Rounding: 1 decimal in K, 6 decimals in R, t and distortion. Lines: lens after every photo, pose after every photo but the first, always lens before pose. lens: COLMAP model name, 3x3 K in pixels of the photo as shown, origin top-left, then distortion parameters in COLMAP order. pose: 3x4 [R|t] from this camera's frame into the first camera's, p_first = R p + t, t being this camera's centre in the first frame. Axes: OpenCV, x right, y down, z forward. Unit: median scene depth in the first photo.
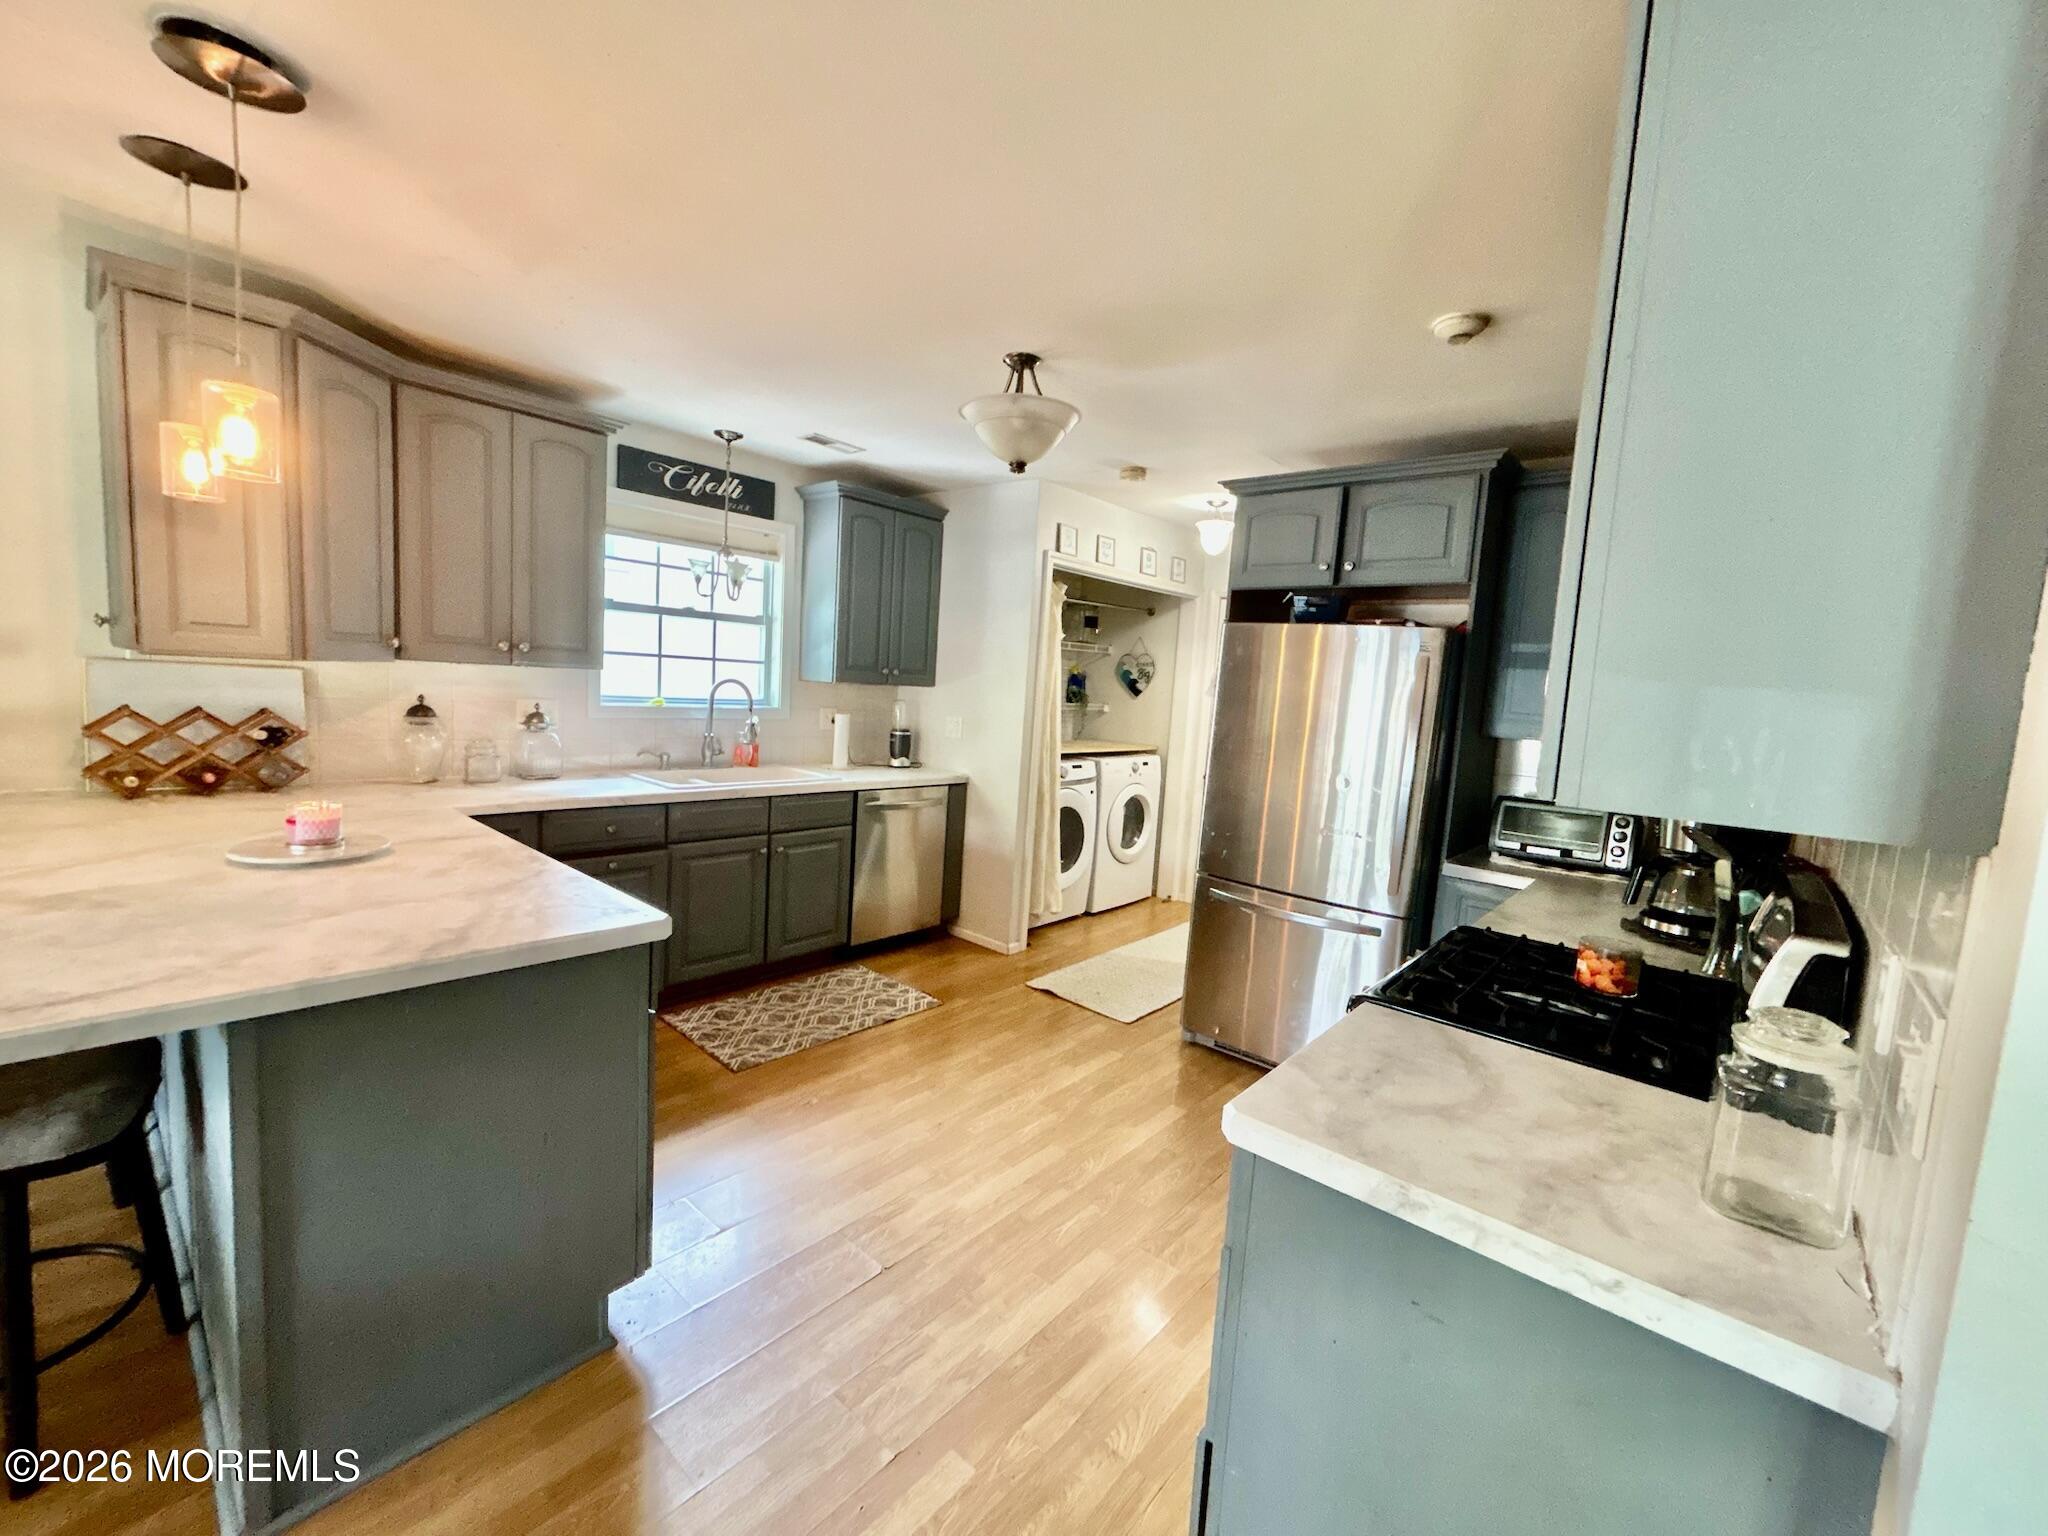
lens RADIAL K [[830.6, 0, 1024.0], [0, 830.6, 768.0], [0, 0, 1]] dist [-0.002829, 0.004041]
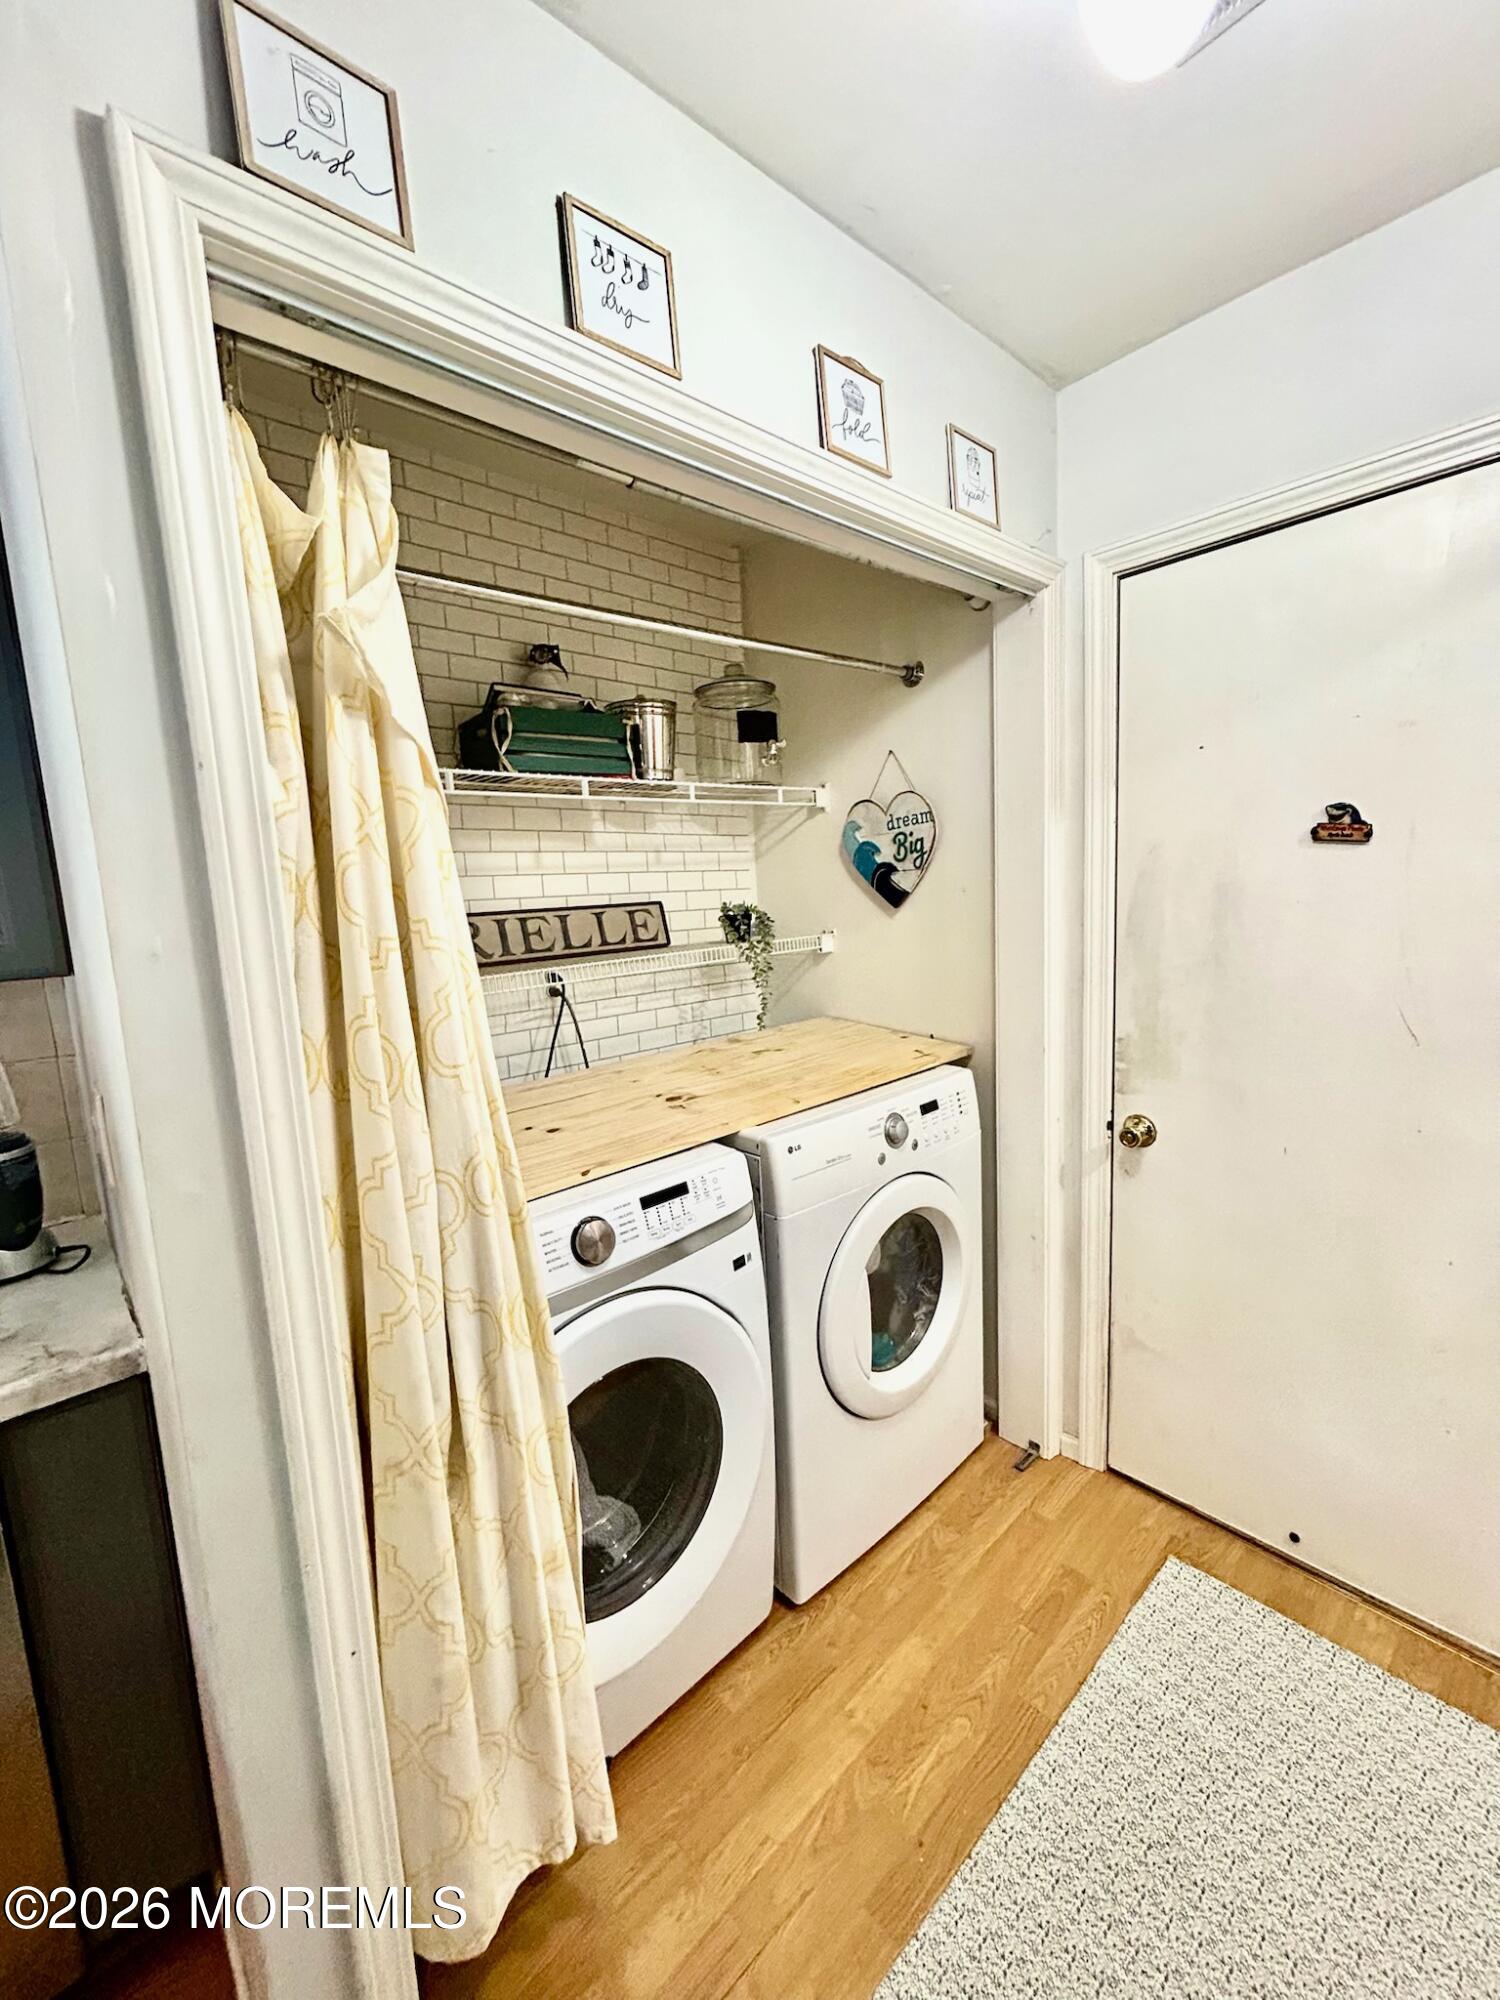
lens RADIAL K [[811.1, 0, 750.0], [0, 811.1, 1000.0], [0, 0, 1]] dist [-0.002829, 0.004041]
pose [[0.987267, -0.093553, -0.128656, 0.185568], [0.097735, 0.994858, 0.026568, -0.099758], [0.125509, -0.038804, 0.991333, 1.020074]]
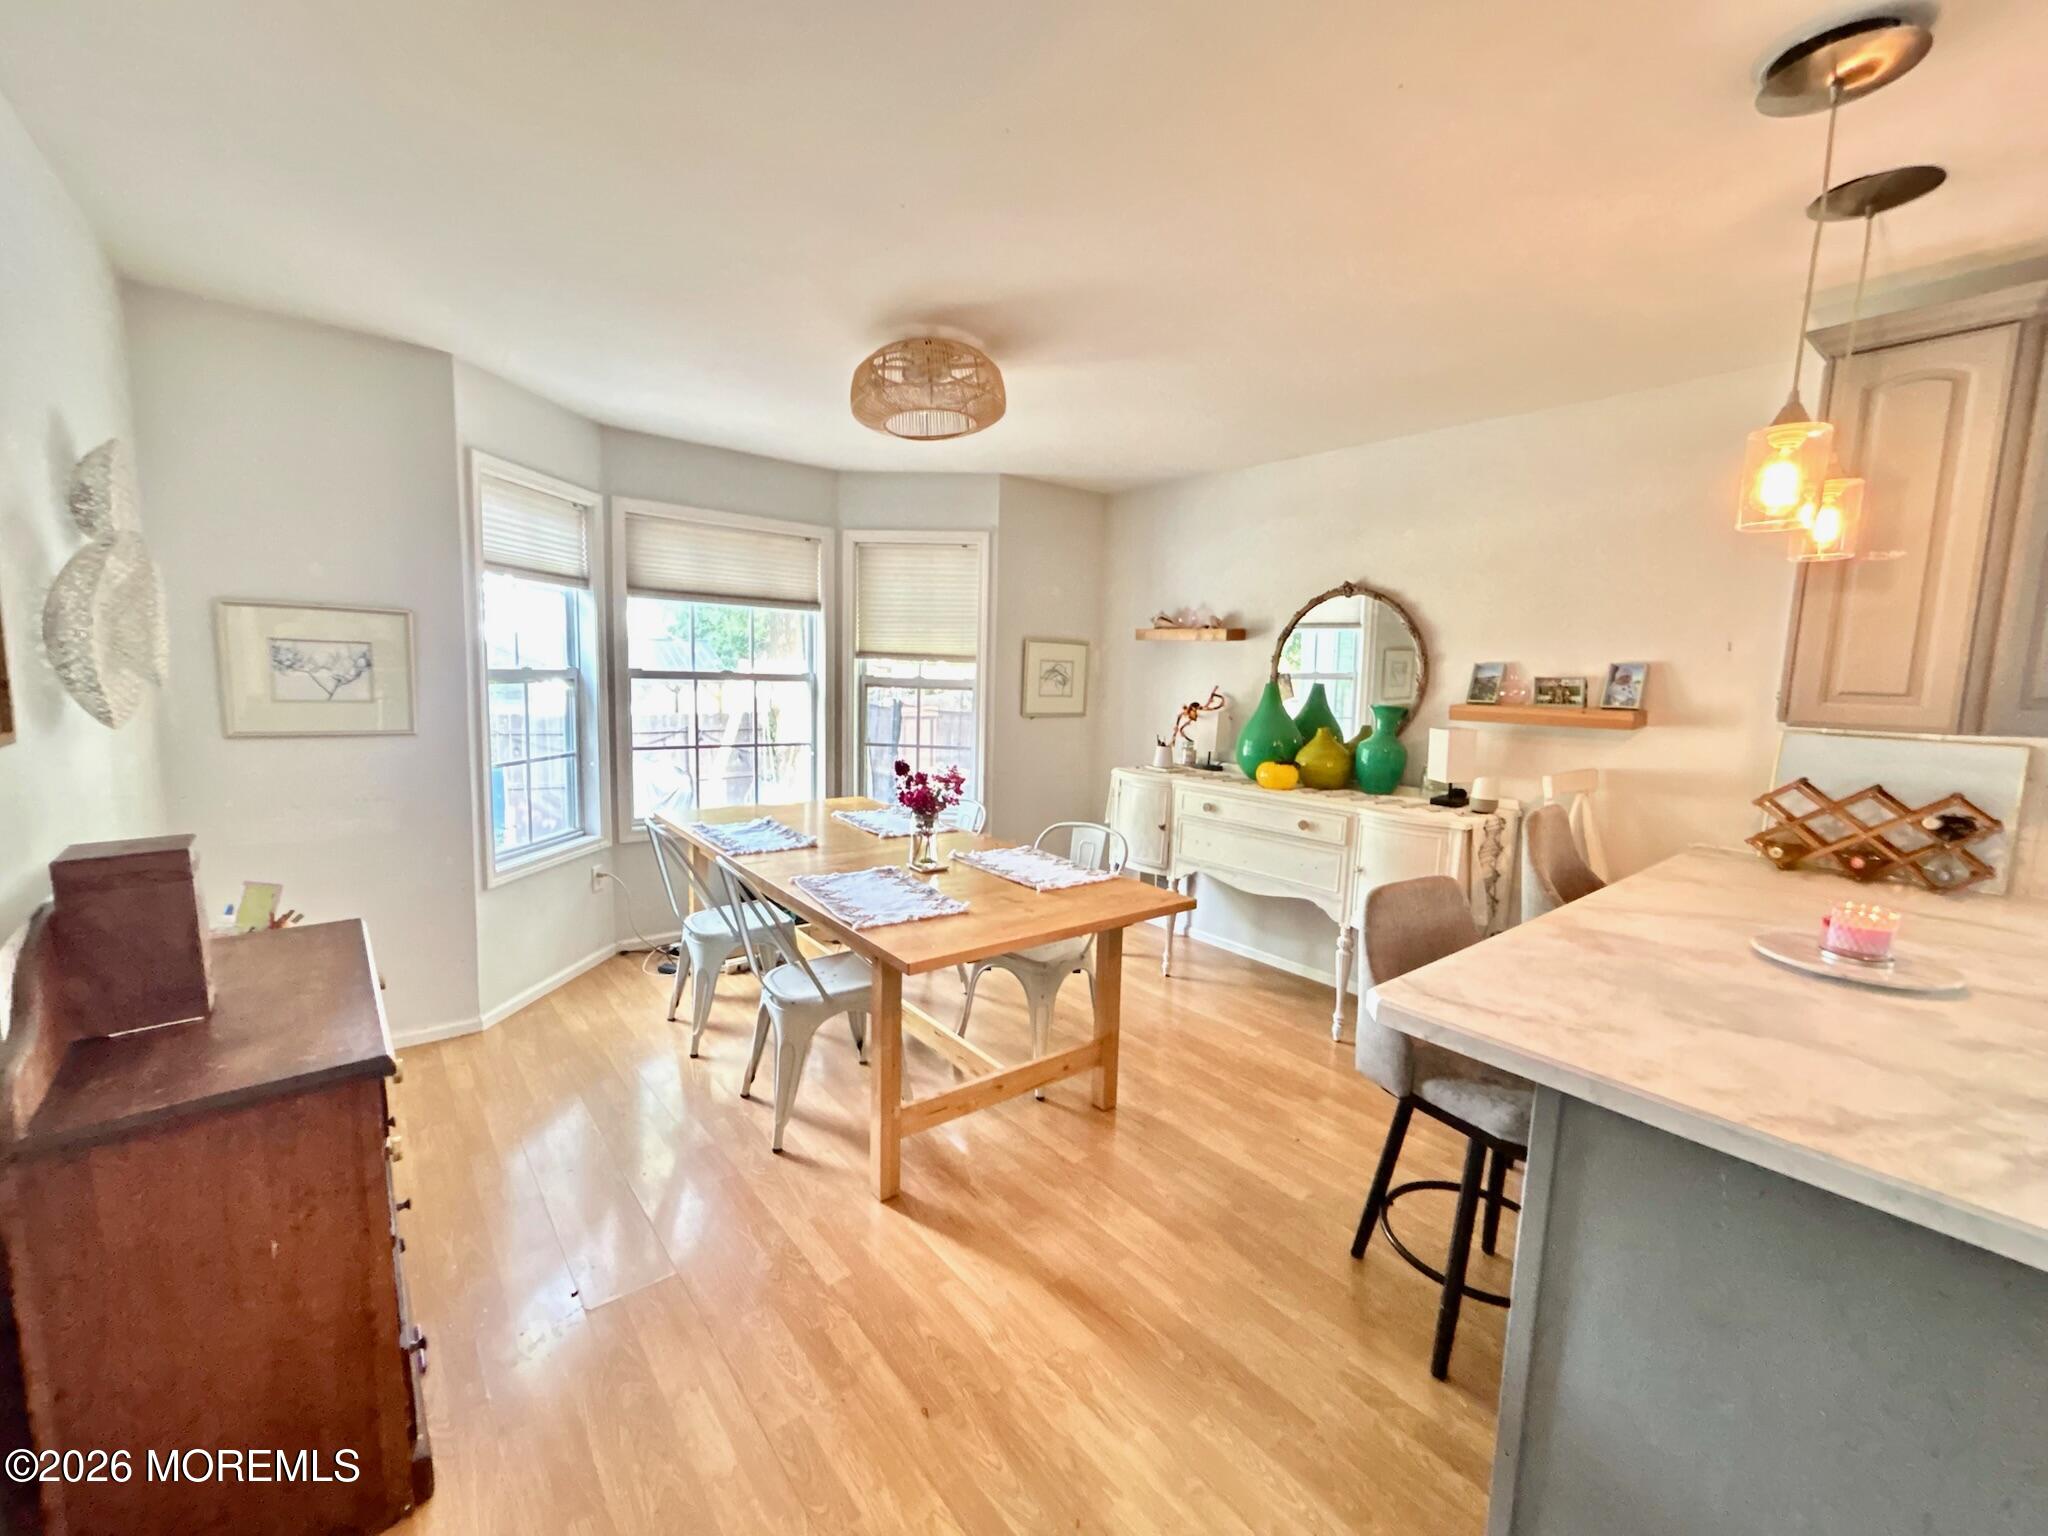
lens RADIAL K [[830.6, 0, 1024.0], [0, 830.6, 768.0], [0, 0, 1]] dist [-0.002829, 0.004041]
pose [[-0.179581, 0.050754, -0.982433, 0.052094], [-0.137967, 0.987499, 0.076235, -0.023255], [0.974020, 0.149234, -0.170333, 0.175940]]
